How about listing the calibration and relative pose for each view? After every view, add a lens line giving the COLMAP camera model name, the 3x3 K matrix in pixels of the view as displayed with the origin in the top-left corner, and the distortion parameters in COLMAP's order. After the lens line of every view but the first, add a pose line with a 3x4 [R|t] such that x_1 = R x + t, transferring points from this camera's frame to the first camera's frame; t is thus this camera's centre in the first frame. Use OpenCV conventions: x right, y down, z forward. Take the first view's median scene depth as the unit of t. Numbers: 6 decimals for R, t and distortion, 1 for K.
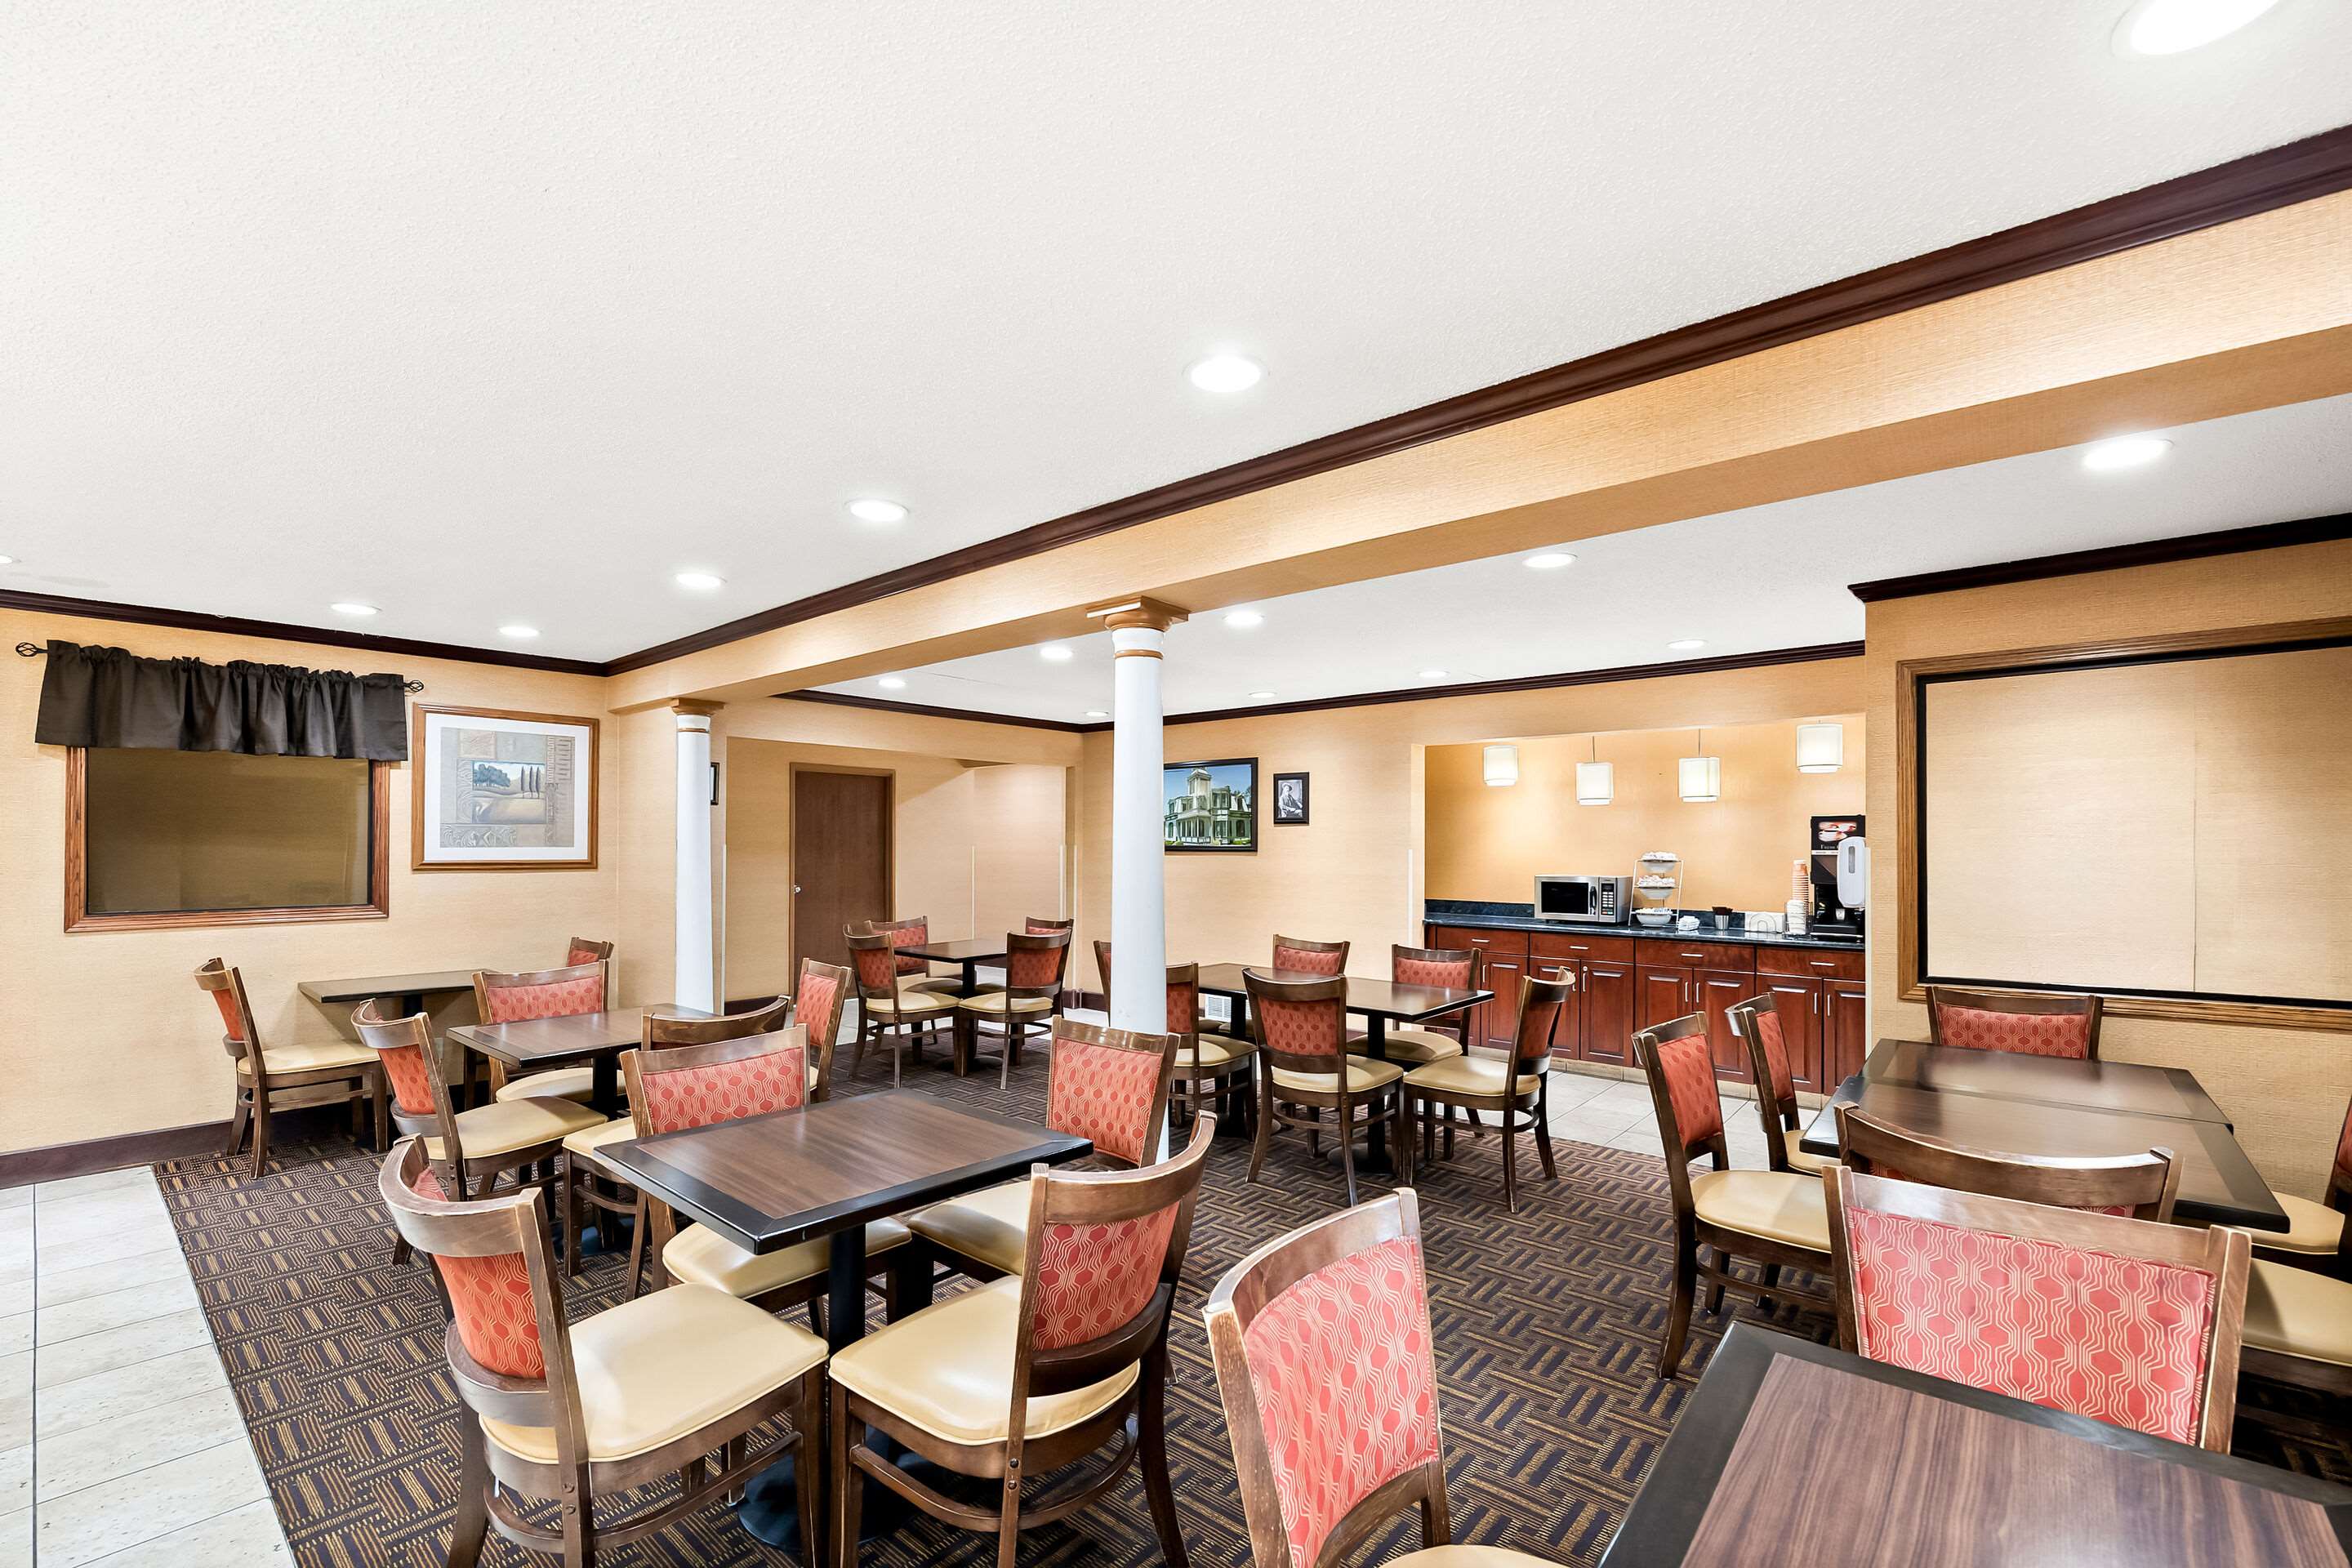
lens RADIAL K [[1003.8, 0, 1182.9], [0, 1003.8, 840.2], [0, 0, 1]] dist [-0.000099, -0.000019]
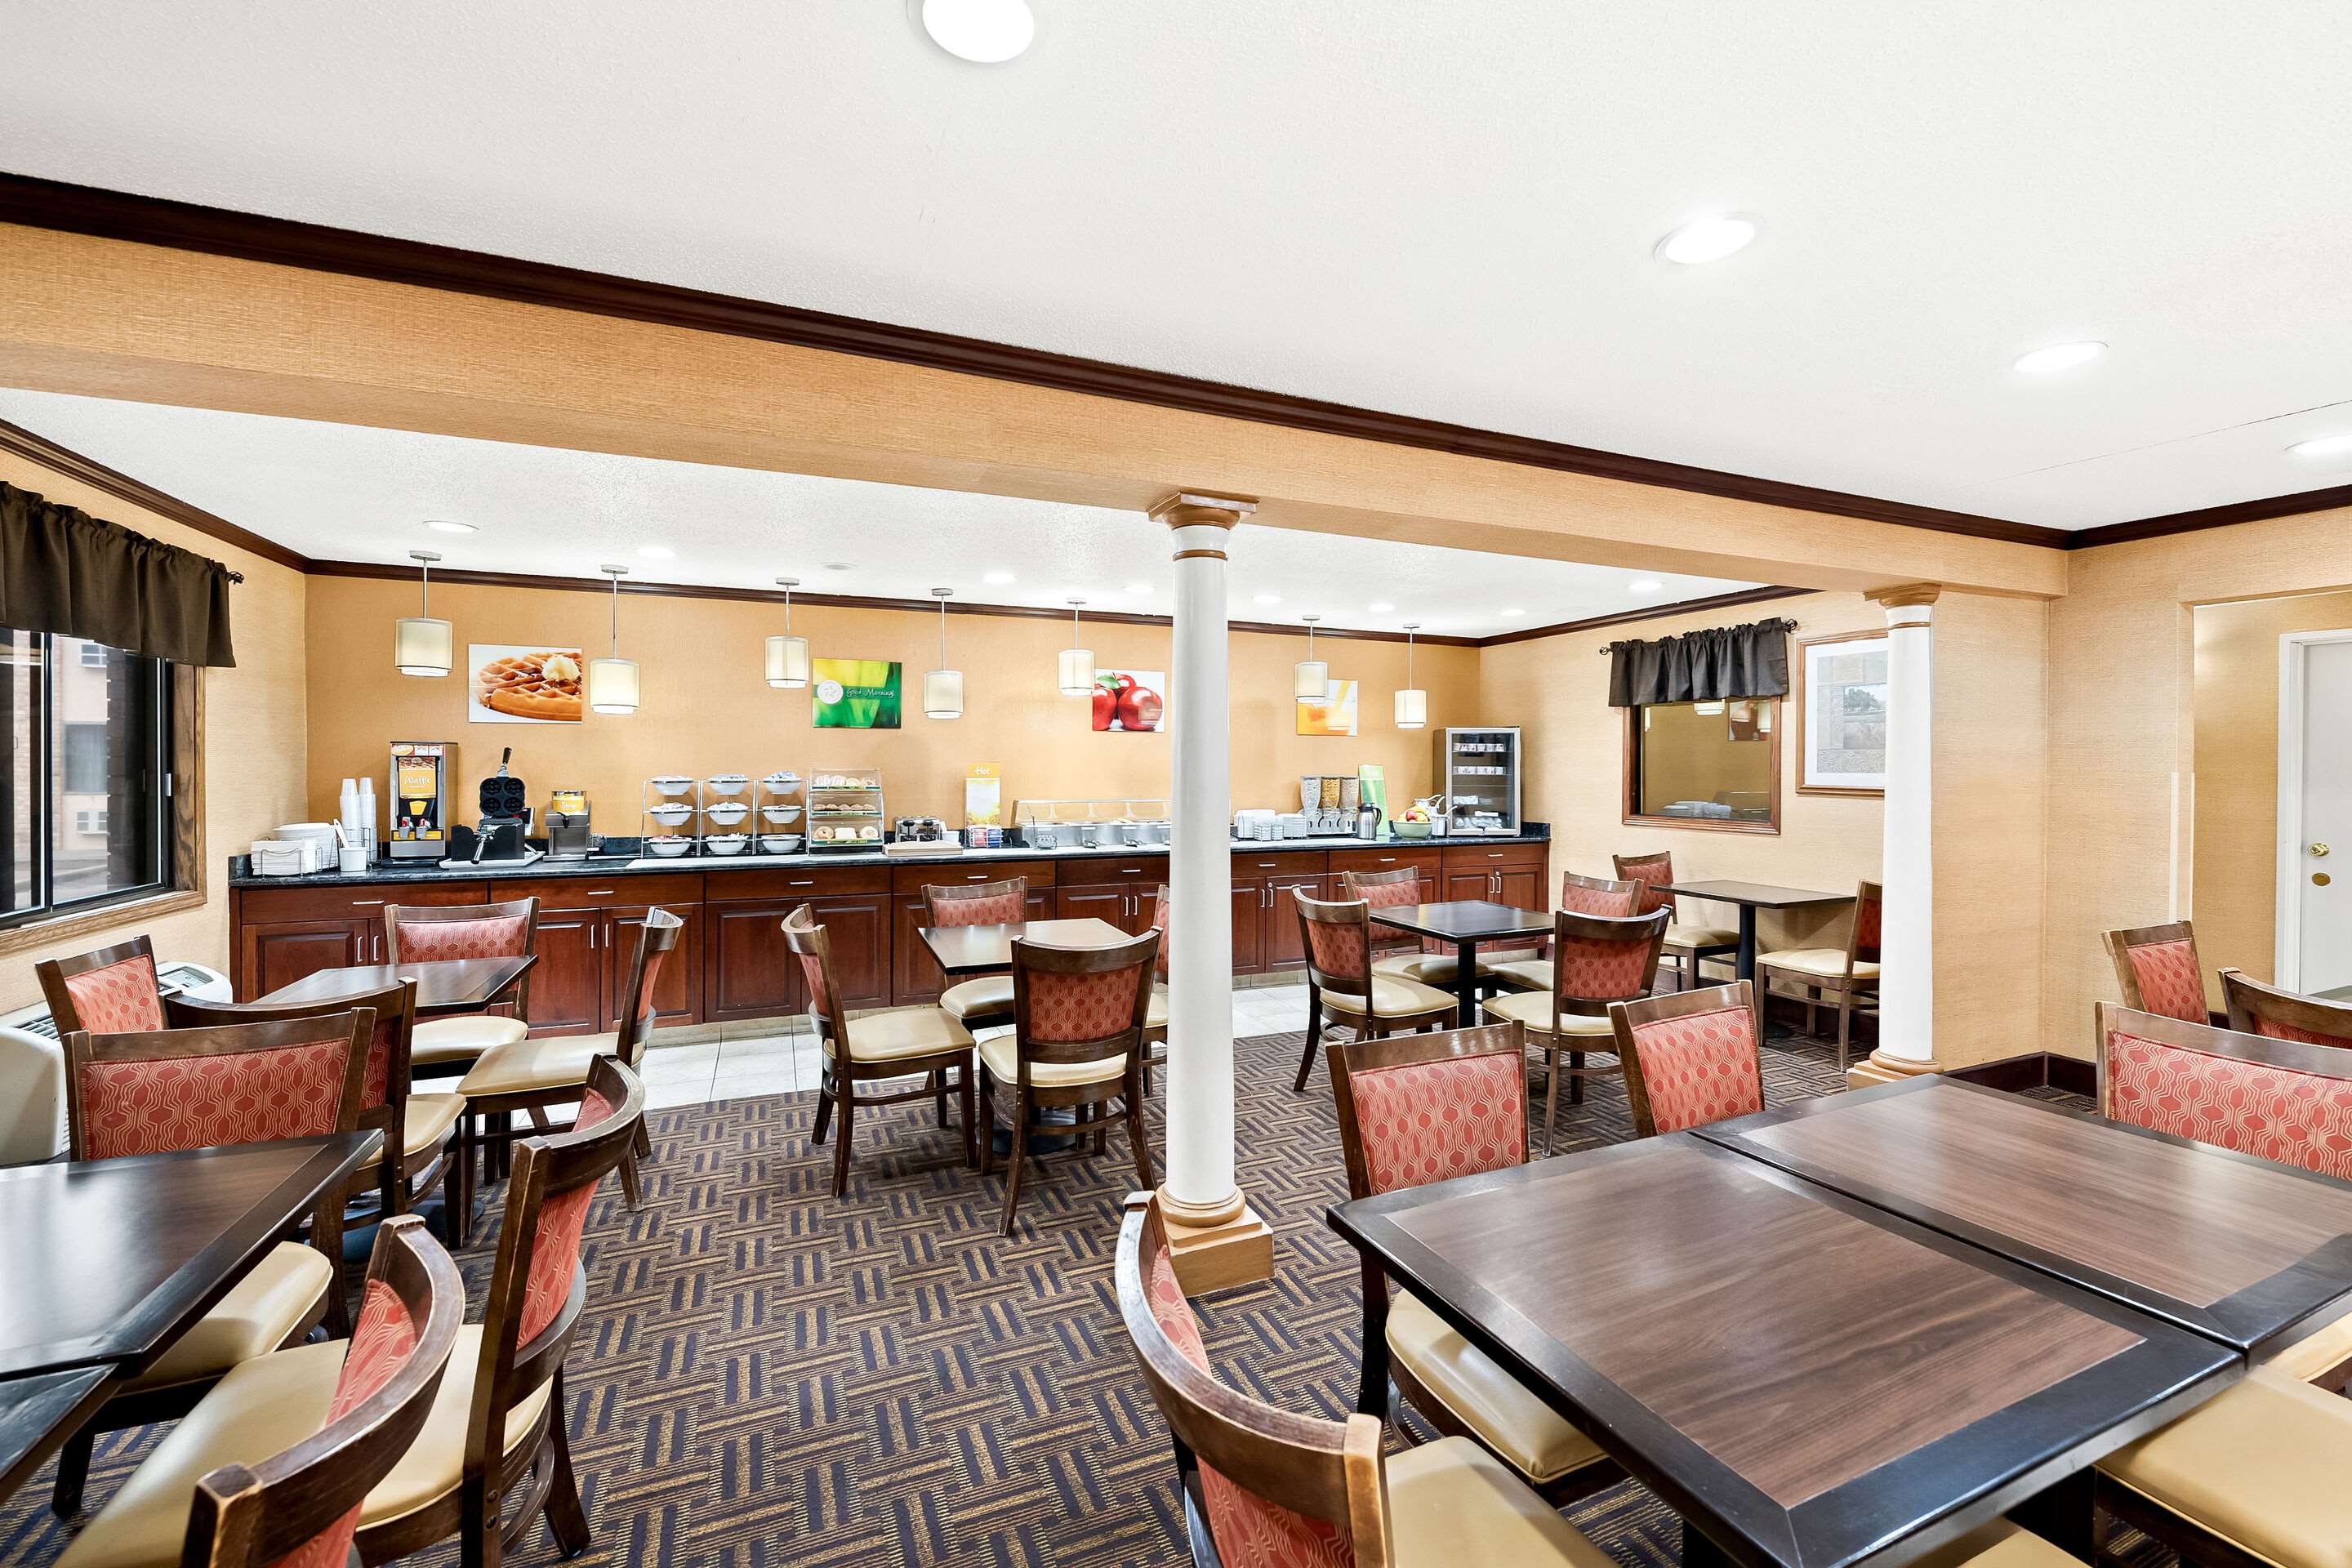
lens RADIAL K [[943.4, 0, 1176.0], [0, 943.4, 784.0], [0, 0, 1]] dist [-0.000192, -0.000009]
pose [[-0.438359, 0.018216, -0.898615, 0.477217], [0.004282, 0.999826, 0.018178, -0.001852], [0.898790, 0.004121, -0.438361, 0.903610]]
